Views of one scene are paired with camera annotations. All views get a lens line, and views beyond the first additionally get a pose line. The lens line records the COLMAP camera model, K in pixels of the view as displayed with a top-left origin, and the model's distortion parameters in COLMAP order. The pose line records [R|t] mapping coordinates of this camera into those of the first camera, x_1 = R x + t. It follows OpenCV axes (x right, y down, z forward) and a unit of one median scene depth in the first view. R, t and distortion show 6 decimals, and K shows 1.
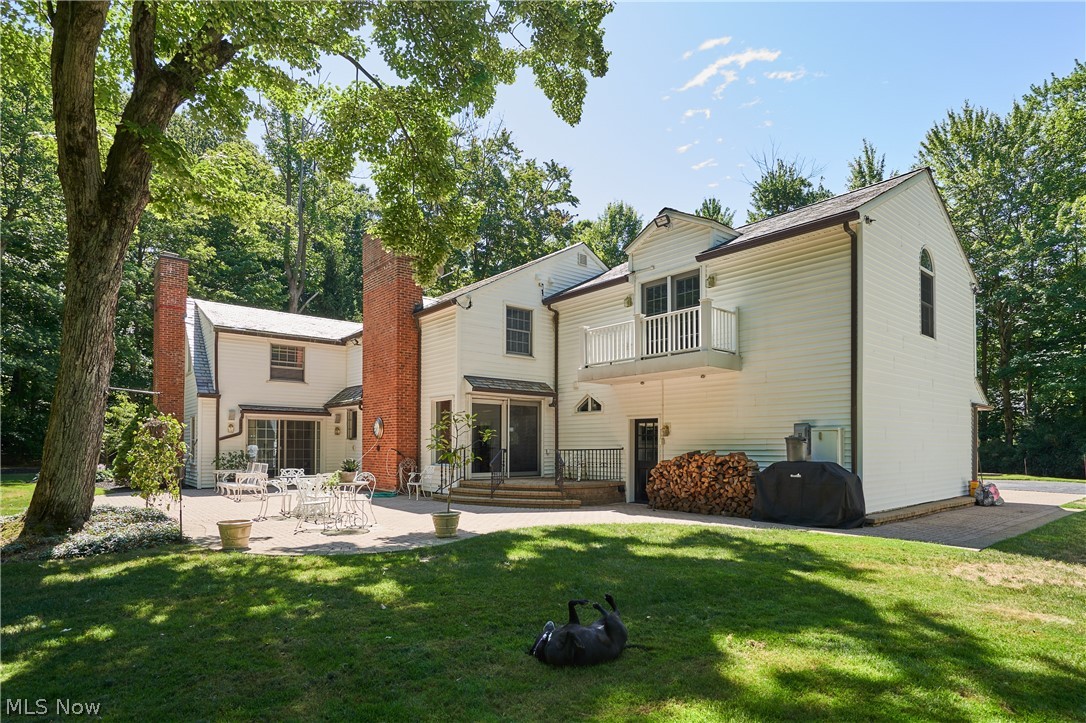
lens RADIAL K [[561.4, 0, 543.0], [0, 561.4, 361.5], [0, 0, 1]] dist [-0.000340, -0.000095]
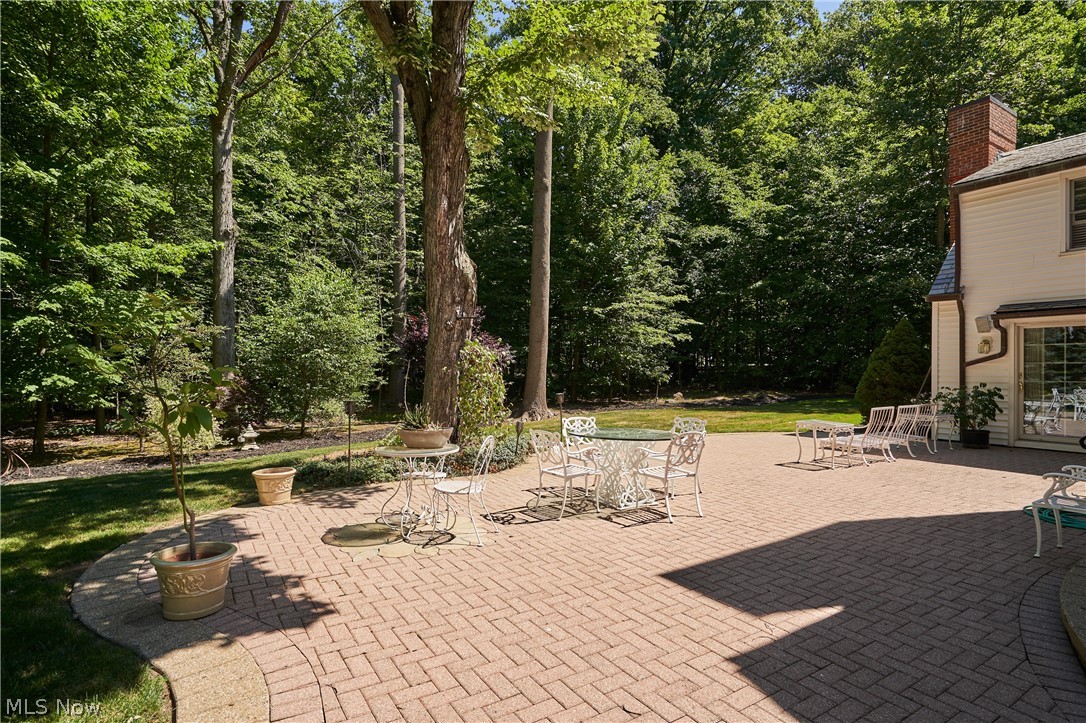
lens RADIAL K [[561.4, 0, 543.0], [0, 561.4, 361.5], [0, 0, 1]] dist [-0.000340, -0.000095]
pose [[-0.112228, -0.004199, -0.993674, 0.088907], [0.139690, 0.989994, -0.019960, 0.080851], [0.983815, -0.141047, -0.110519, 0.597786]]
